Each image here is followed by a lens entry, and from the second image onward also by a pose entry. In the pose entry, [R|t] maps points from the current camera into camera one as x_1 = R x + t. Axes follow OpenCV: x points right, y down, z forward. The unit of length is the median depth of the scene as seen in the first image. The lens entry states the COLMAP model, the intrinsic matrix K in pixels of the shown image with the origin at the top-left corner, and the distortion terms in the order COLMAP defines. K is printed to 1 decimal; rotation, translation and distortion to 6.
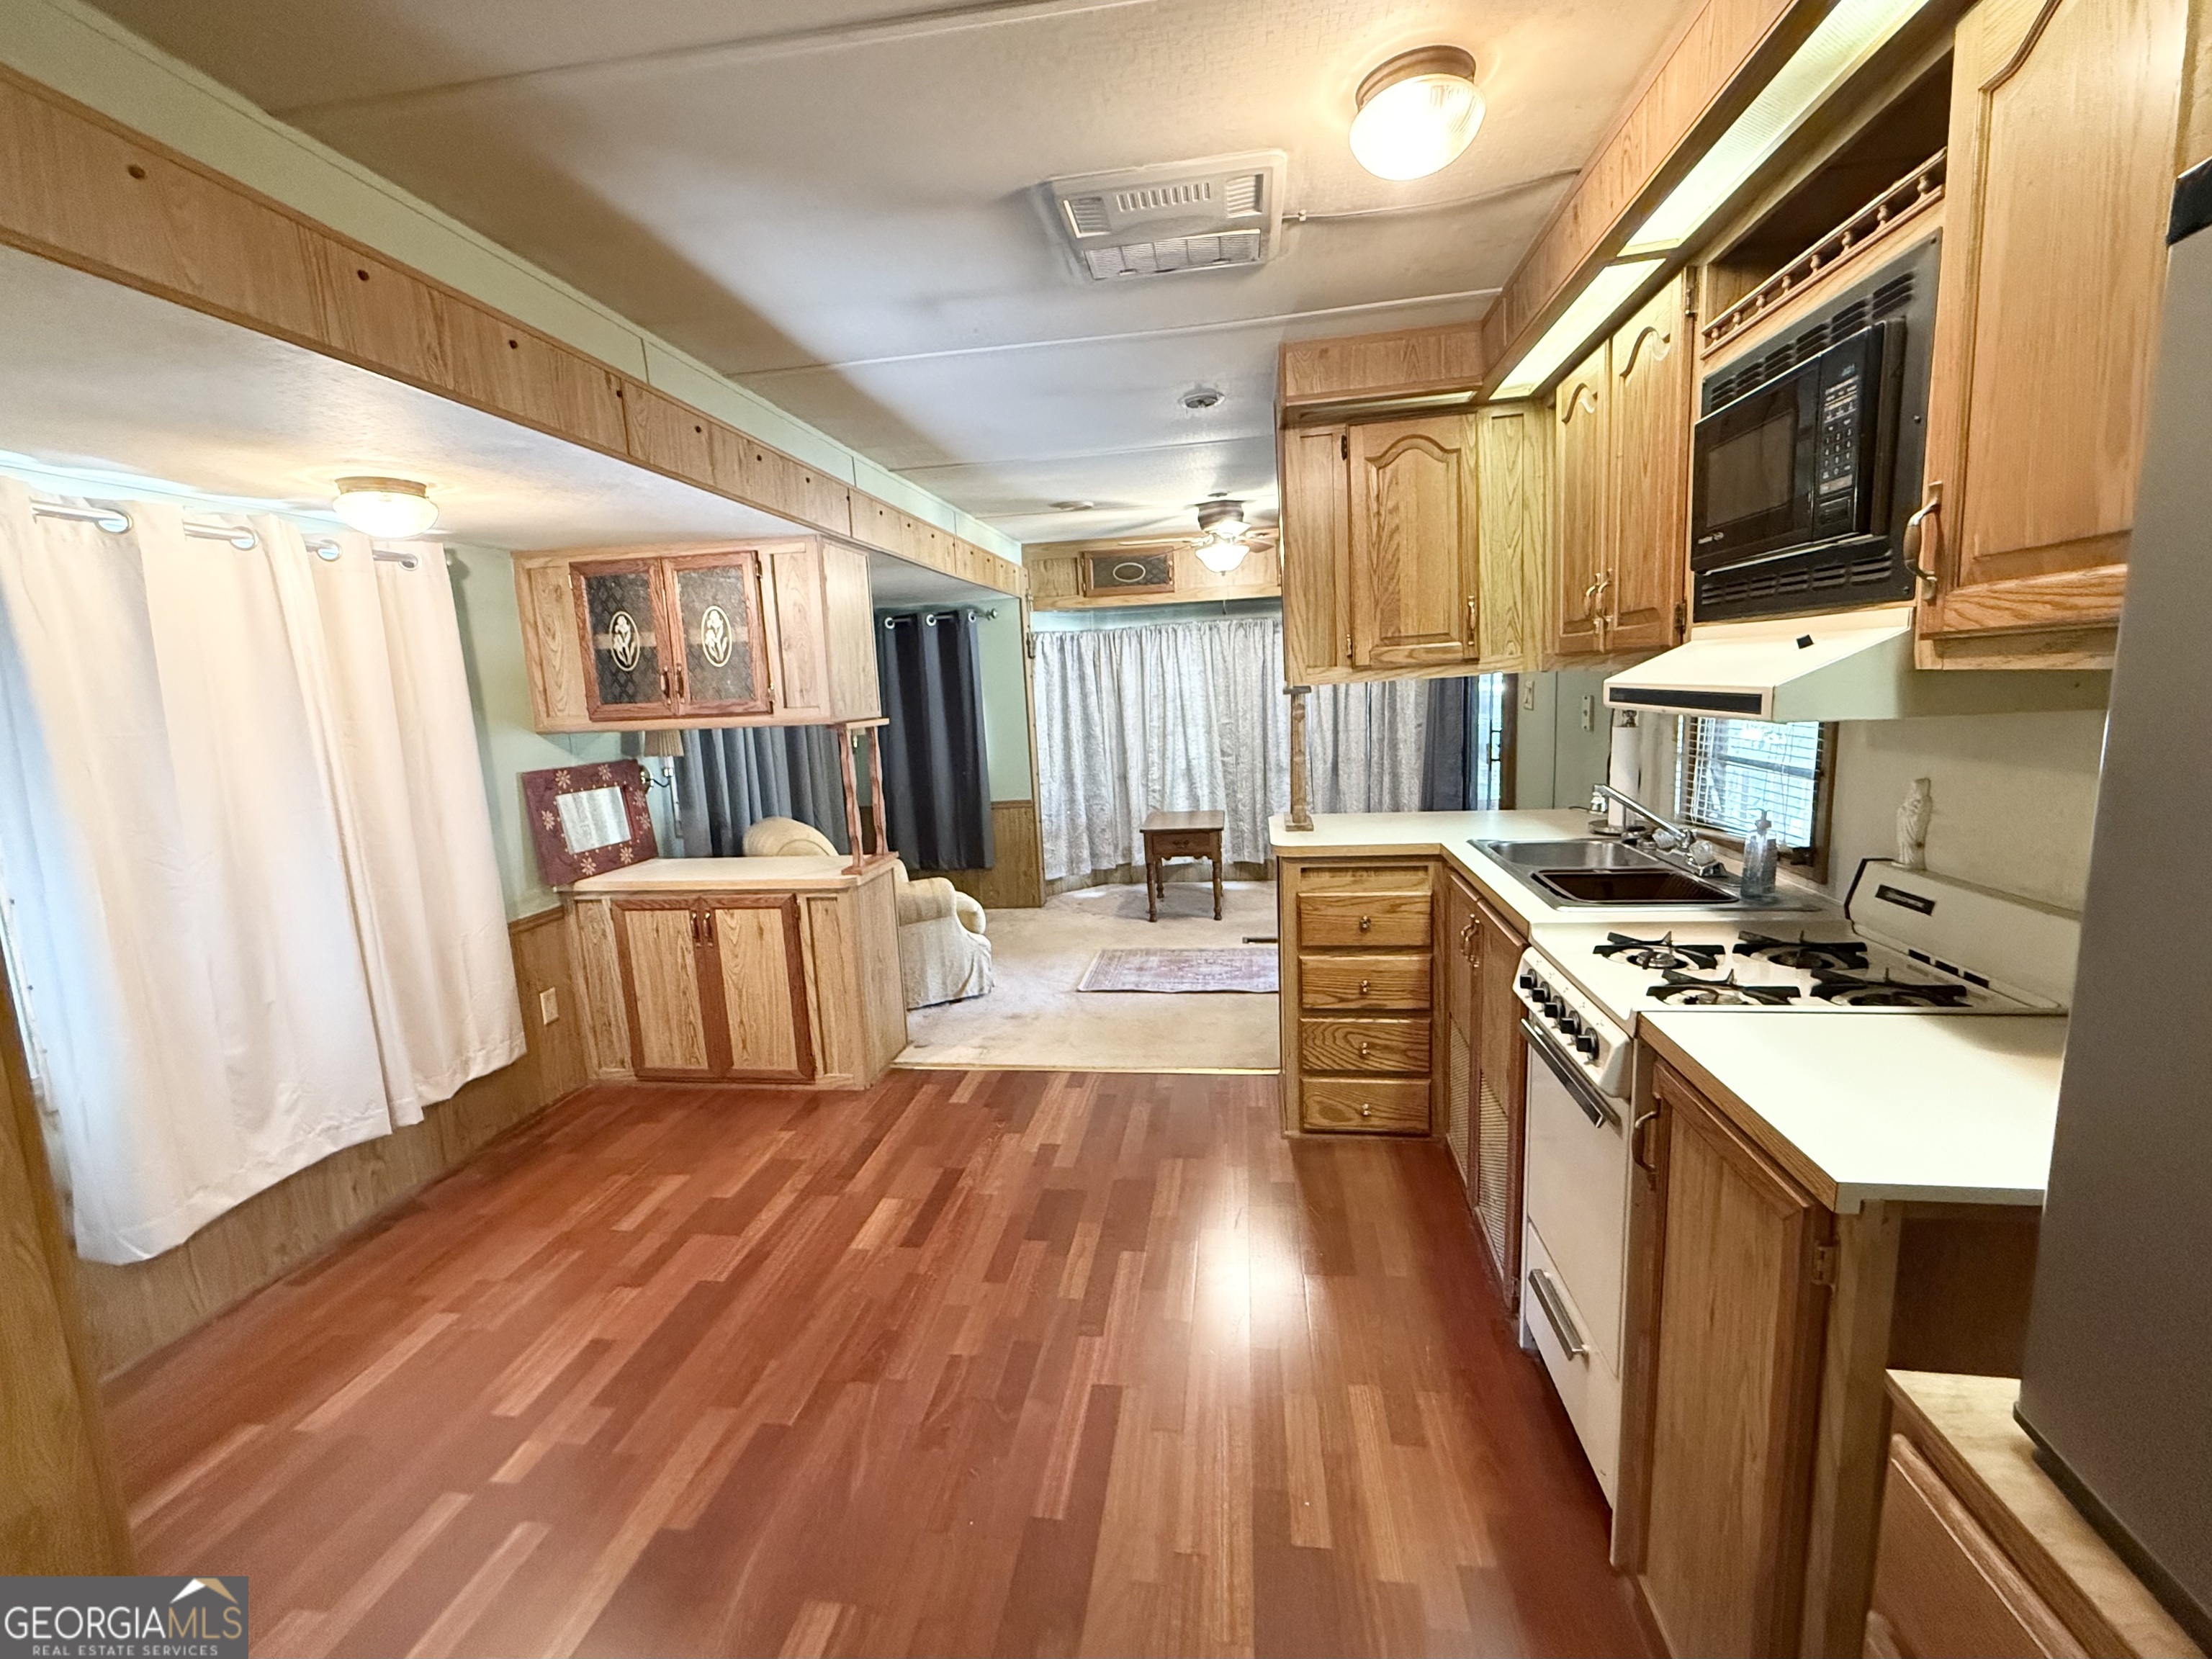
lens RADIAL K [[936.5, 0, 1098.1], [0, 936.5, 834.2], [0, 0, 1]] dist [0.001795, -0.000009]
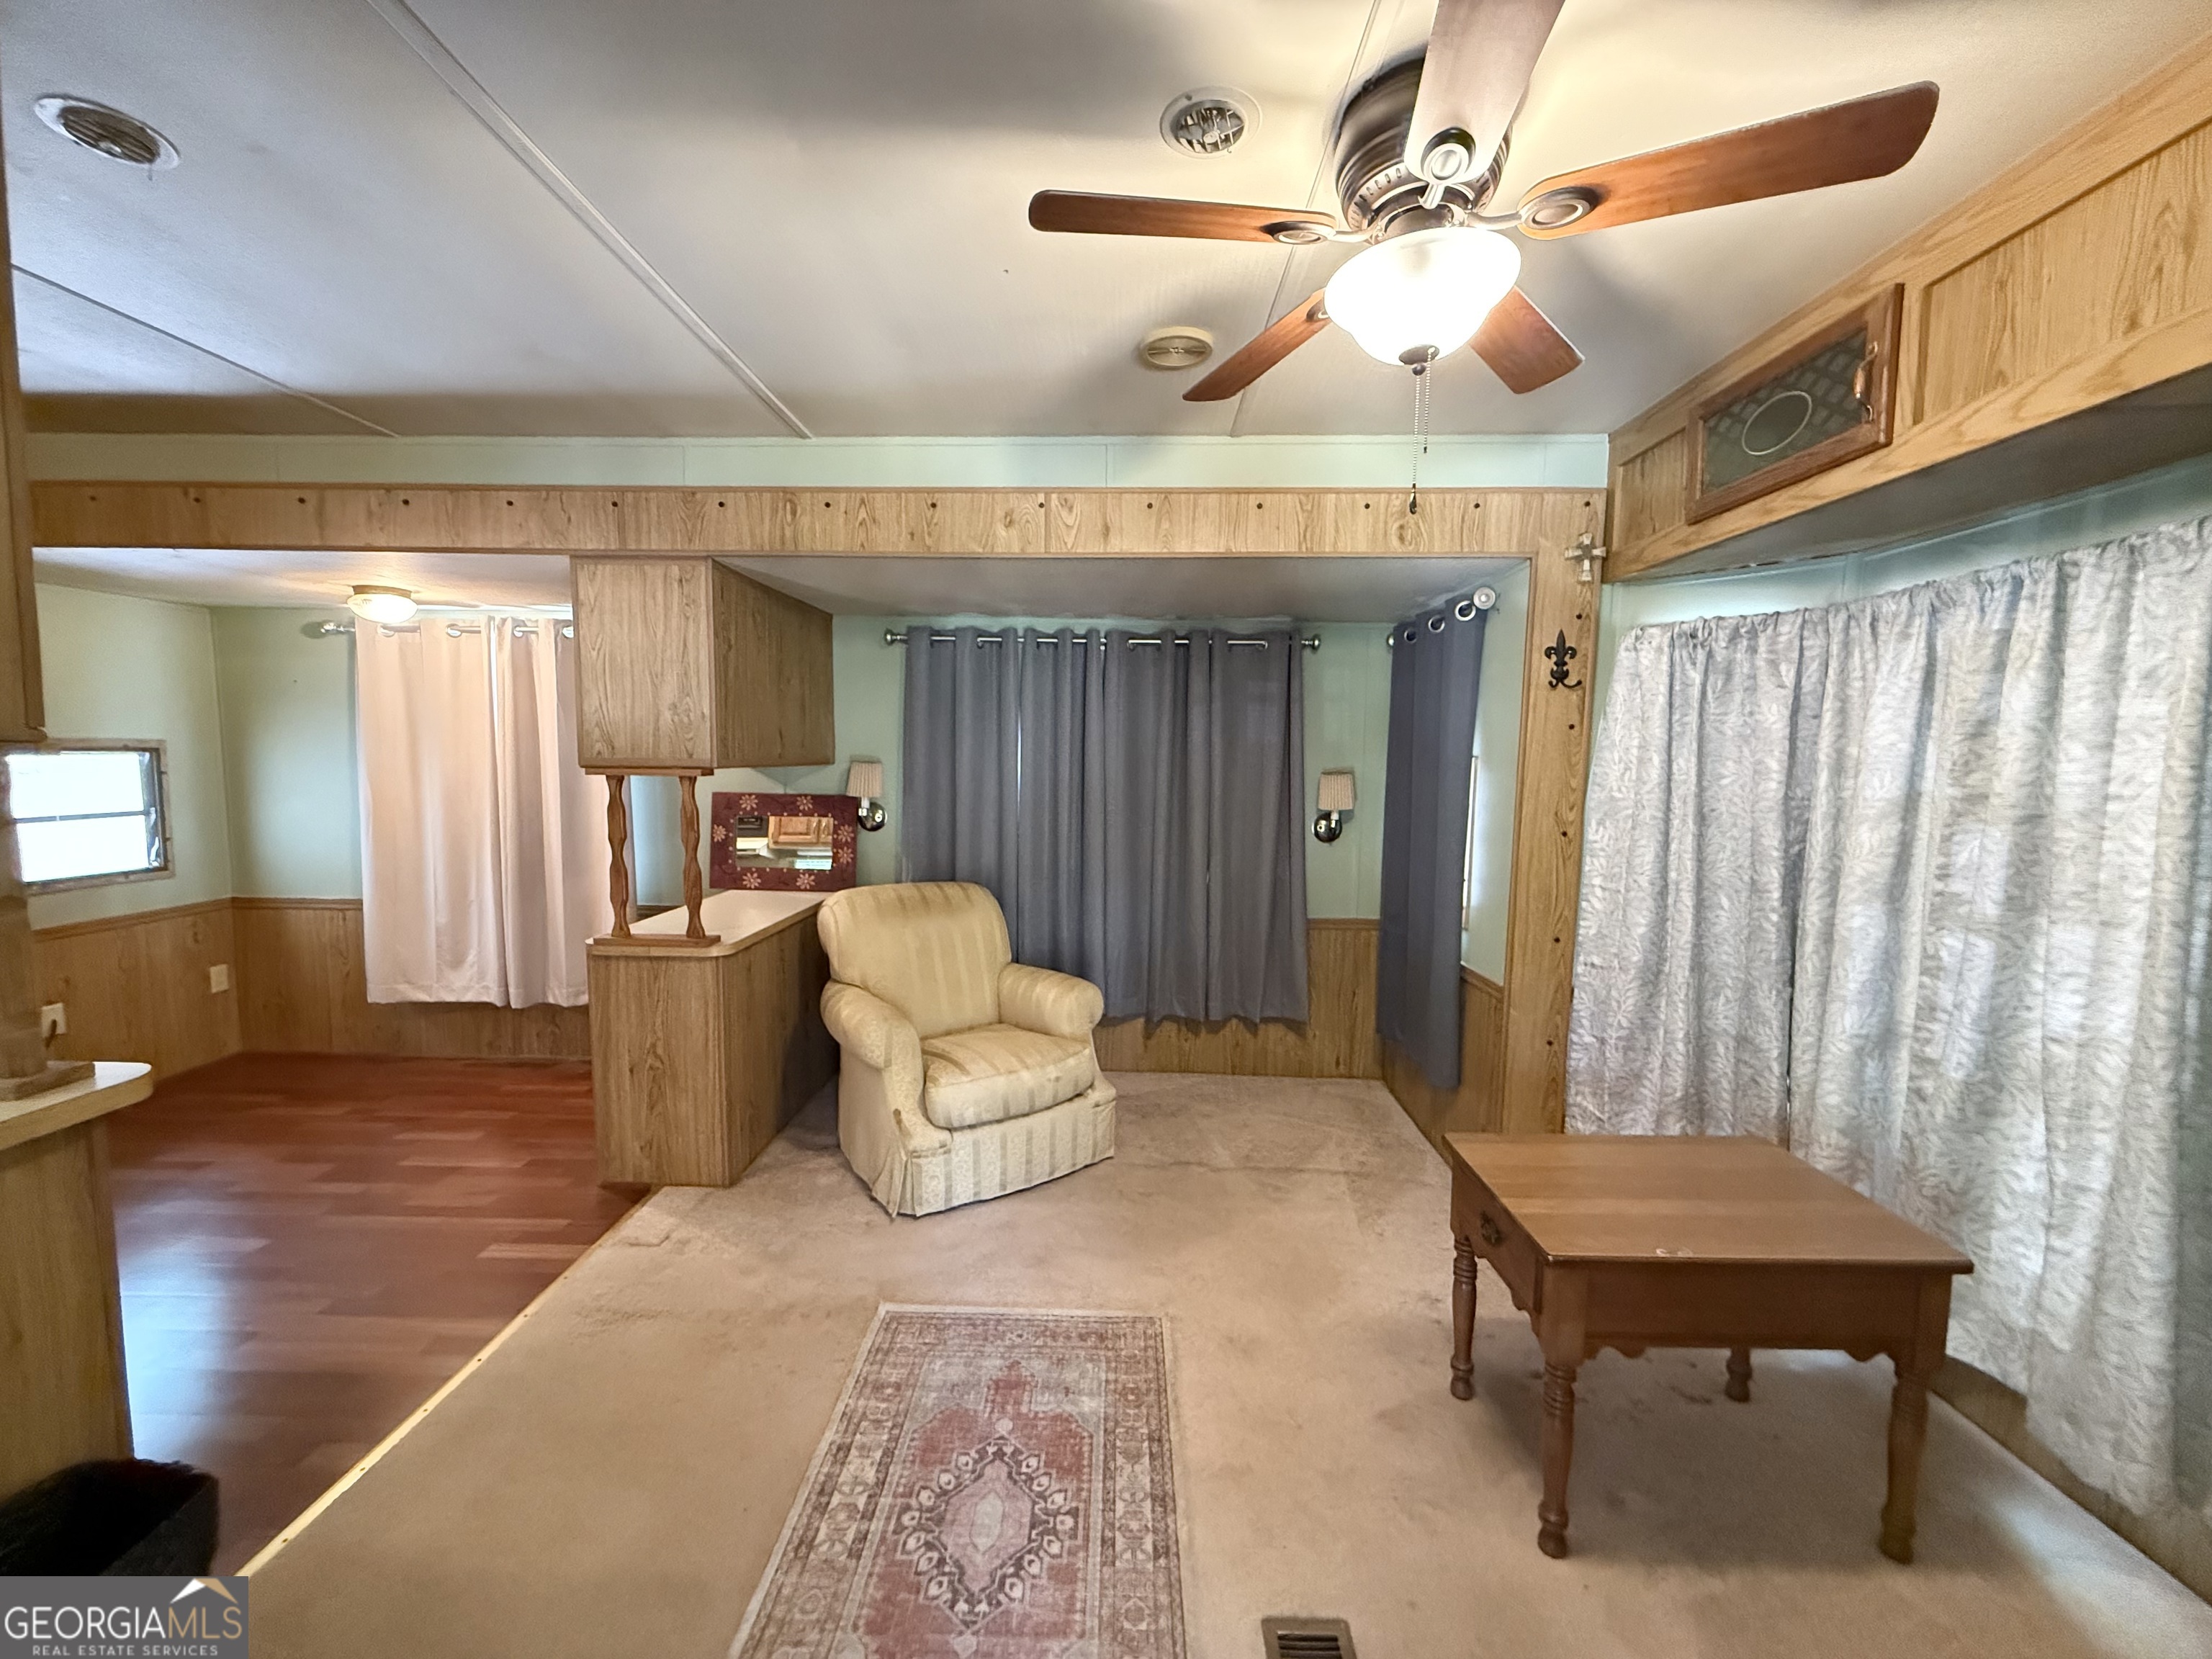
lens RADIAL K [[882.8, 0, 1108.3], [0, 882.8, 835.9], [0, 0, 1]] dist [0.001538, -0.000486]
pose [[0.131692, 0.136290, -0.981877, 0.313394], [-0.176655, 0.977875, 0.112041, -0.120478], [0.975423, 0.158698, 0.152855, 0.697645]]
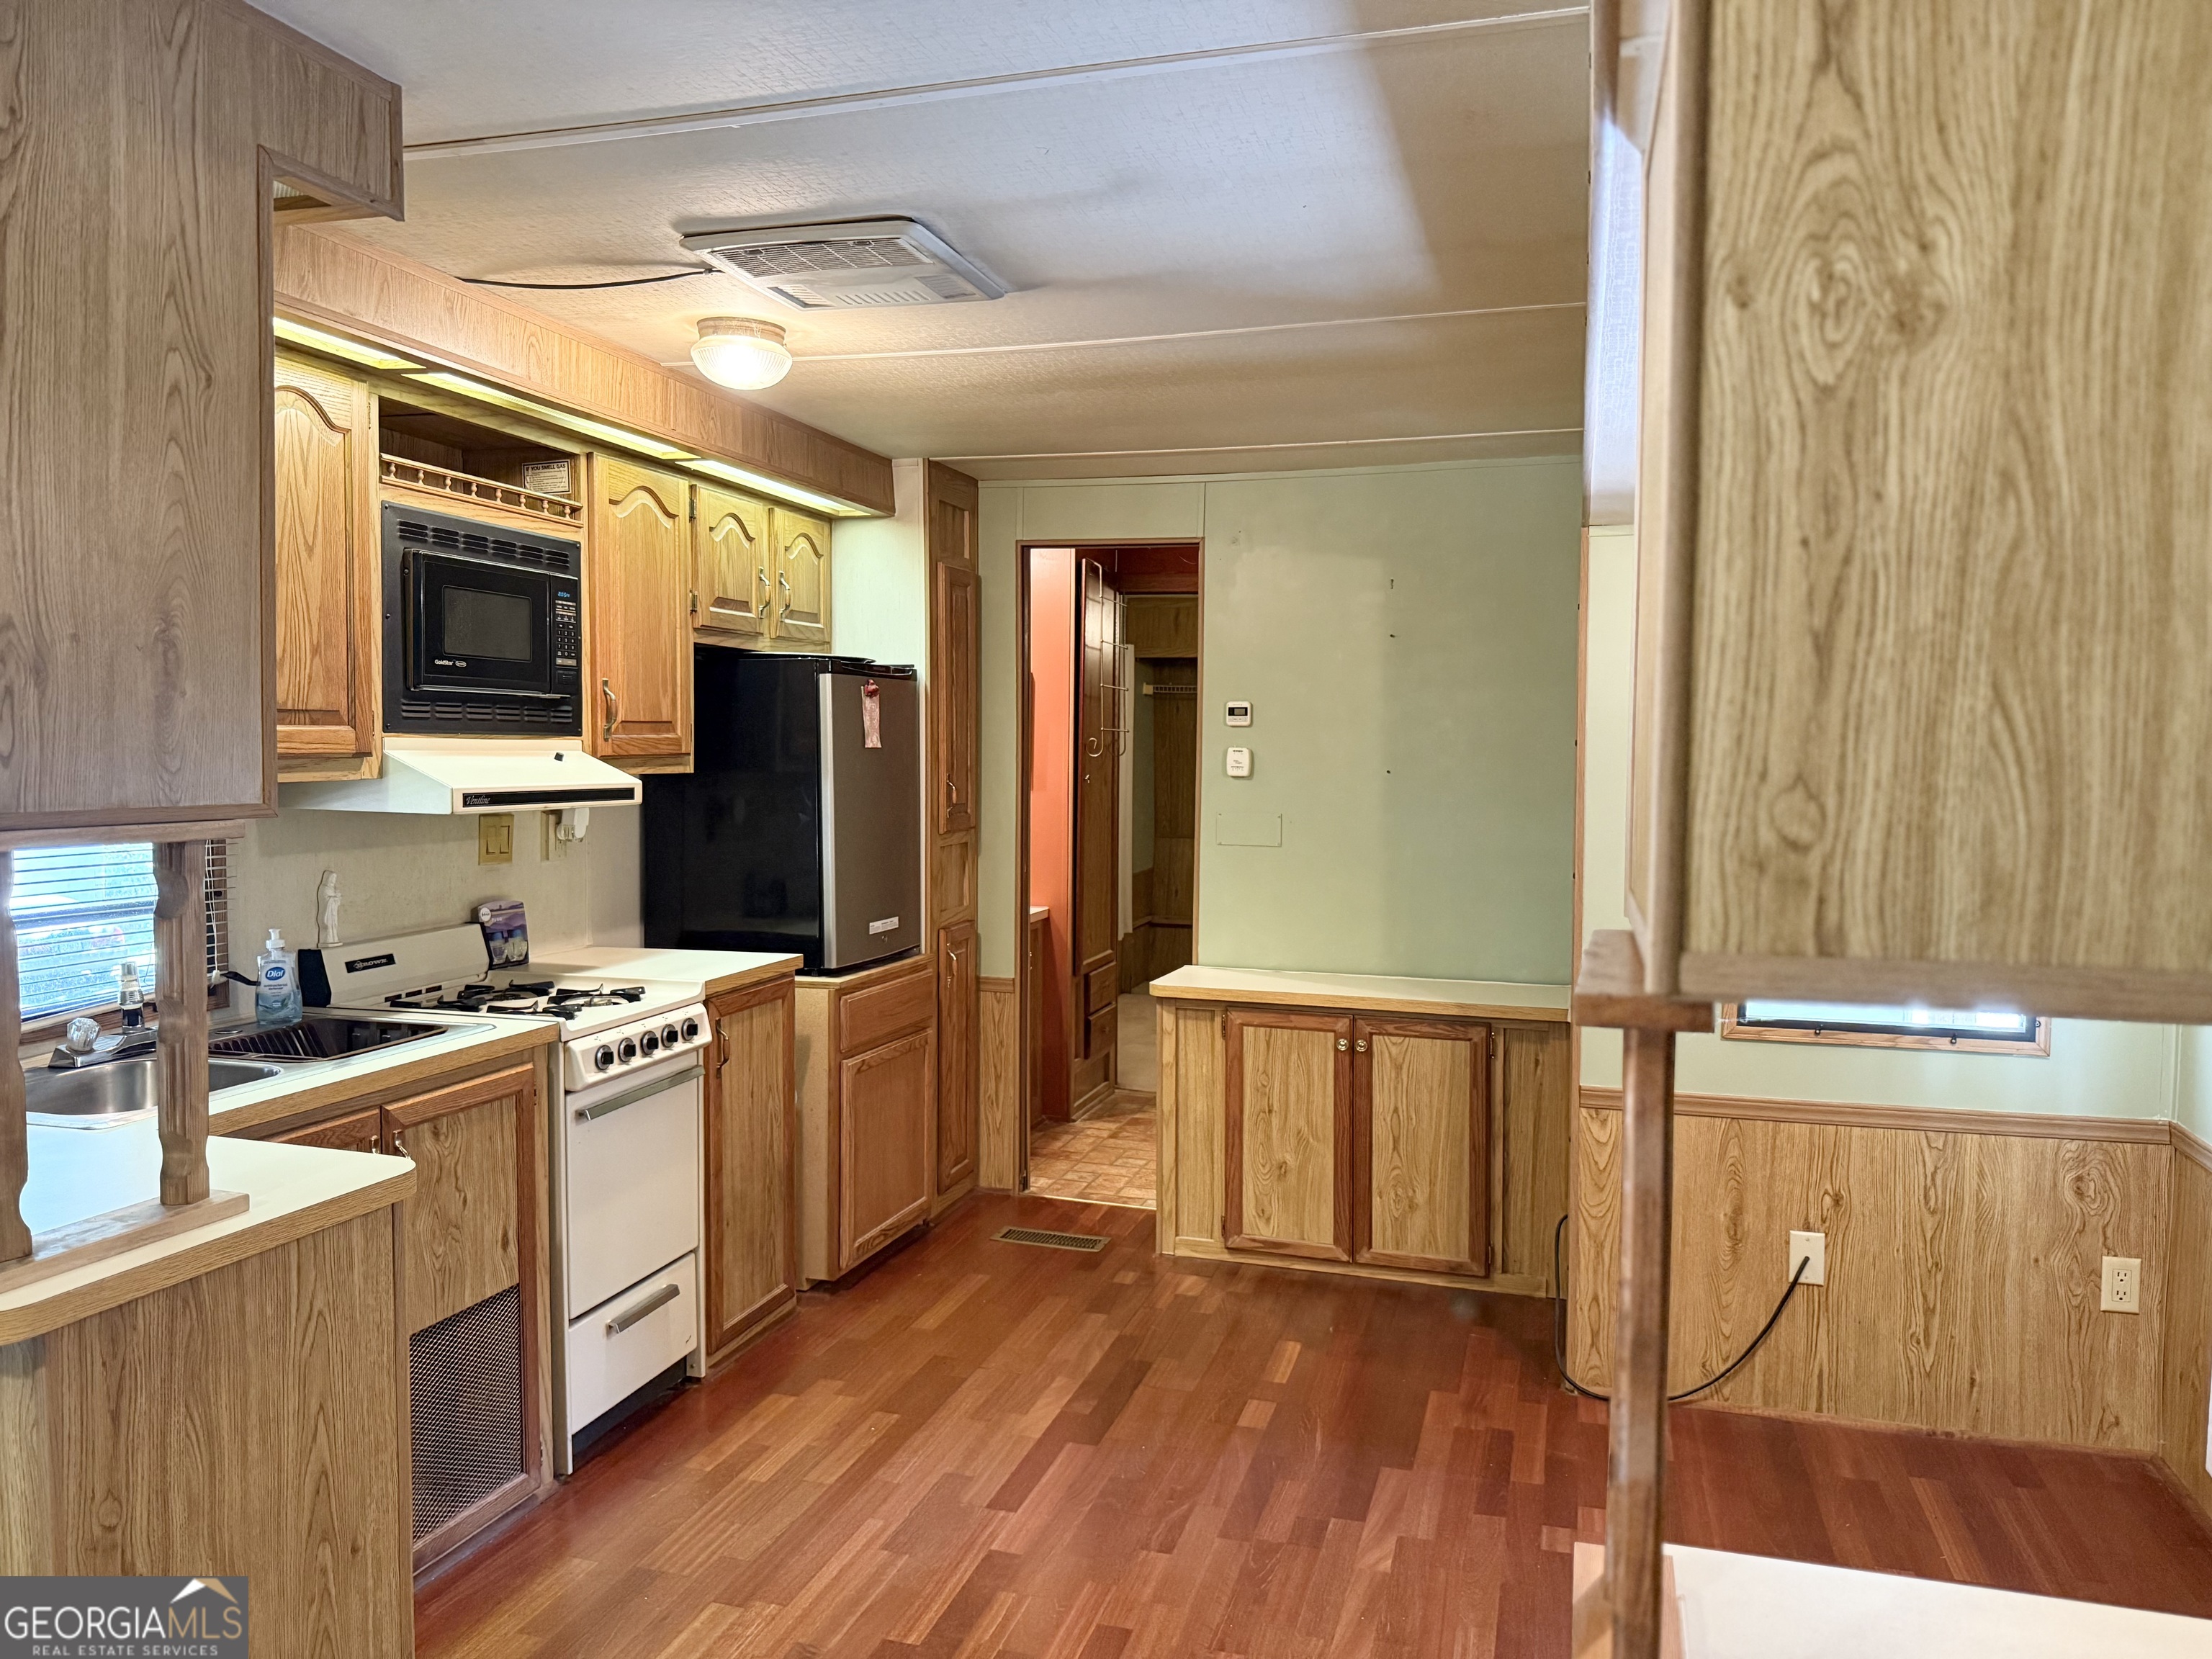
lens RADIAL K [[1542.5, 0, 1110.6], [0, 1542.5, 835.8], [0, 0, 1]] dist [0.162818, -0.360503]
pose [[-0.989153, 0.031960, 0.143373, -0.104986], [0.062124, 0.975477, 0.211153, -0.119555], [-0.133109, 0.217770, -0.966881, 0.717043]]
